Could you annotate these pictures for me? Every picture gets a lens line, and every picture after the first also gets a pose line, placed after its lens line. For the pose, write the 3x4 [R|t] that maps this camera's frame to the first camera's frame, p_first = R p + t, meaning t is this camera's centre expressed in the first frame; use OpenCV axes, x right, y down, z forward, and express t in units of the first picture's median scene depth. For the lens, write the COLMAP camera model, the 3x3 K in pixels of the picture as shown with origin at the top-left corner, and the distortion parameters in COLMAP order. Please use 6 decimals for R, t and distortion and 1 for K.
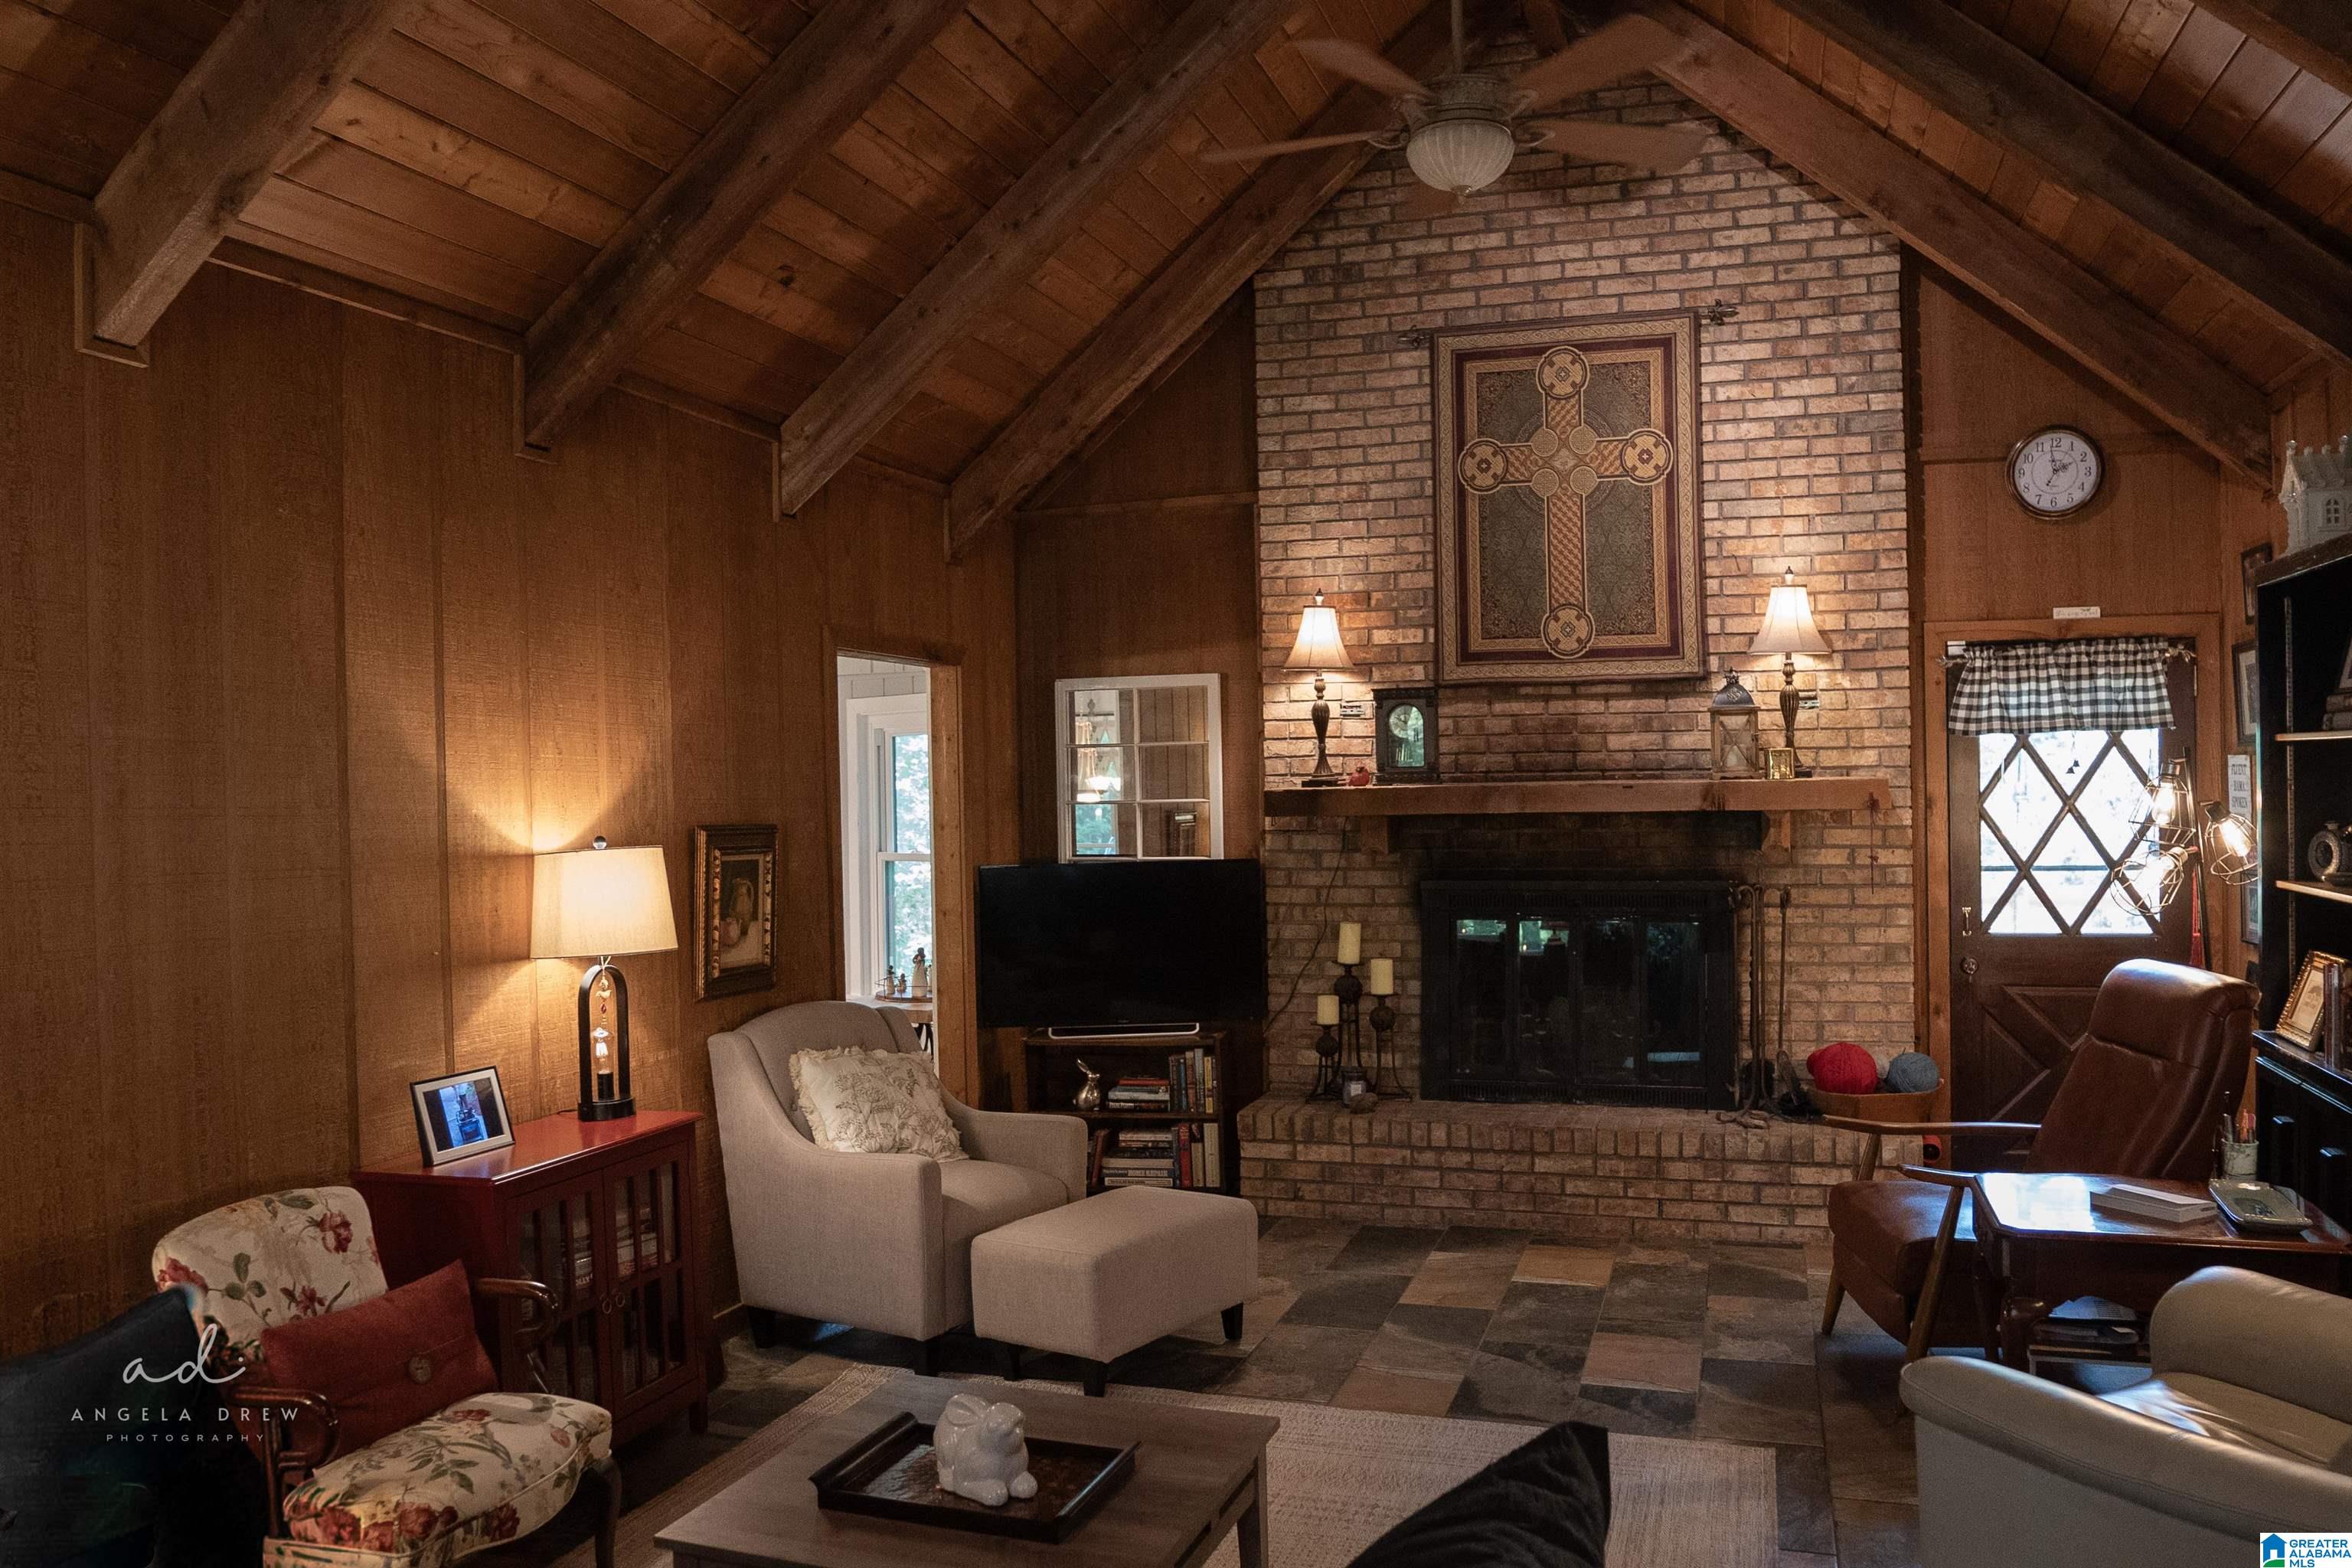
lens RADIAL K [[1776.0, 0, 1176.0], [0, 1776.0, 784.0], [0, 0, 1]] dist [-0.101457, 0.066269]
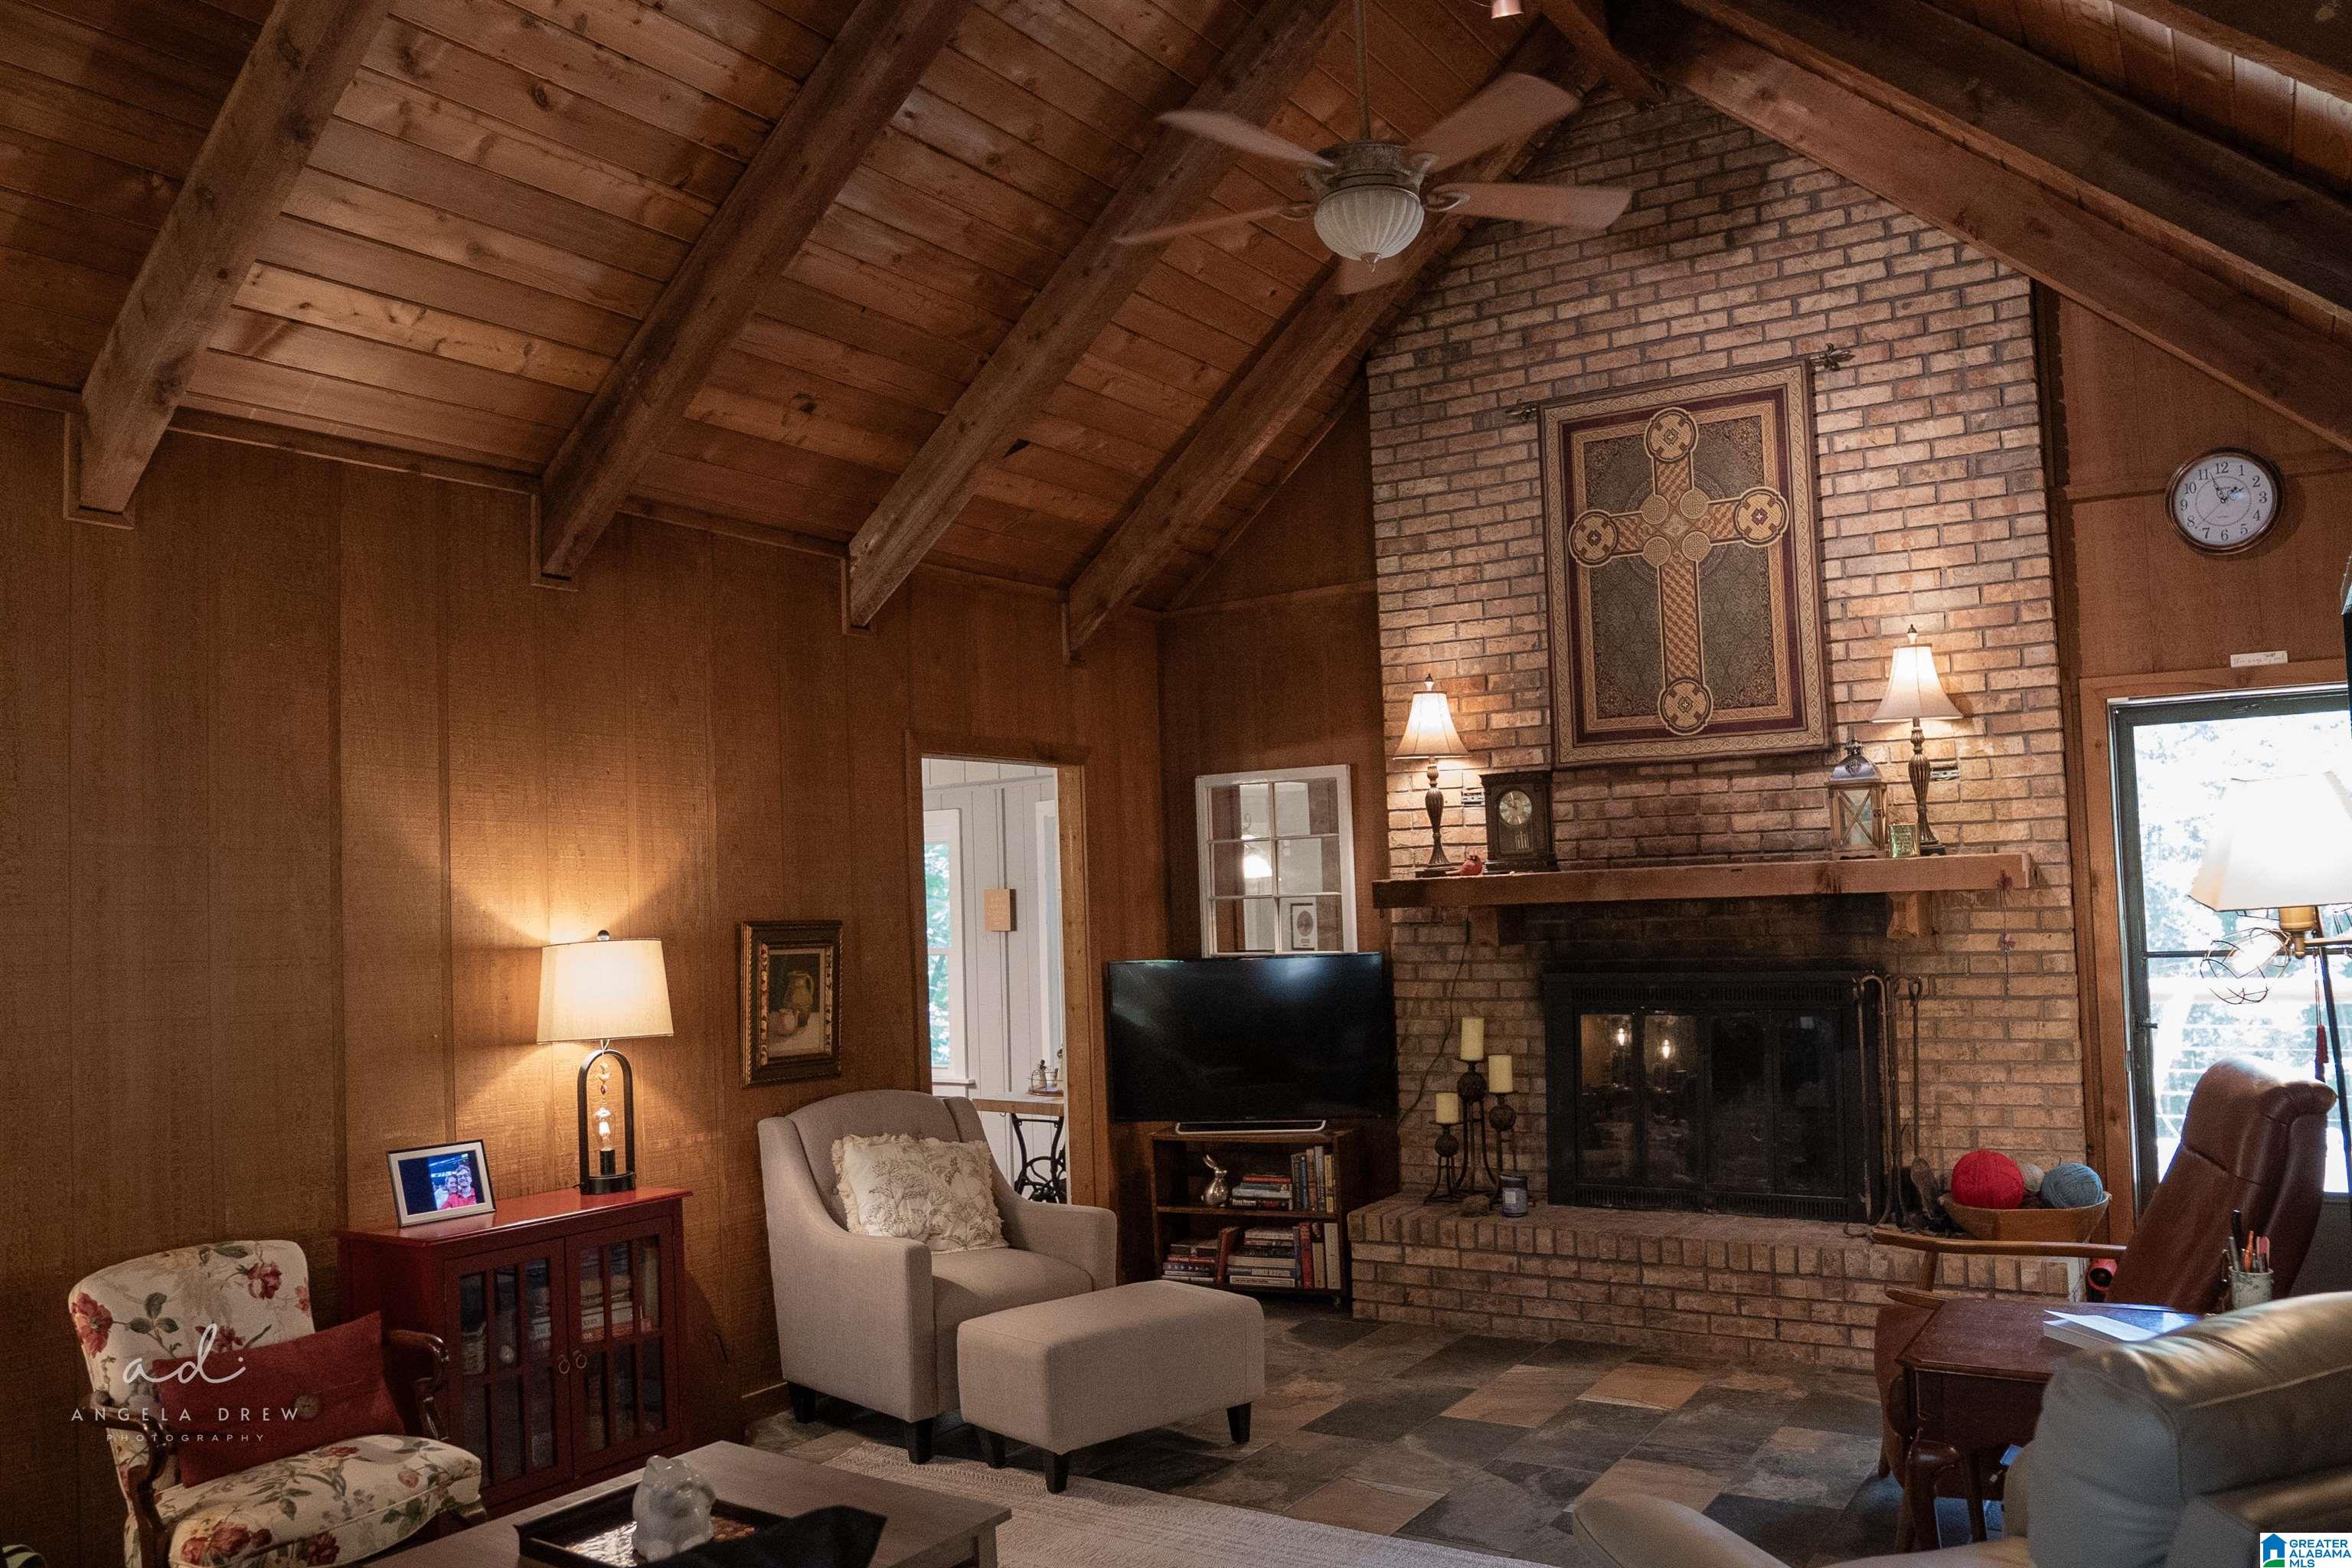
lens RADIAL K [[1772.6, 0, 1178.3], [0, 1772.6, 796.6], [0, 0, 1]] dist [-0.101323, 0.067144]
pose [[0.967292, -0.029375, -0.251960, 0.202754], [0.016204, 0.998399, -0.054192, 0.008278], [0.253149, 0.048337, 0.966219, 0.028774]]
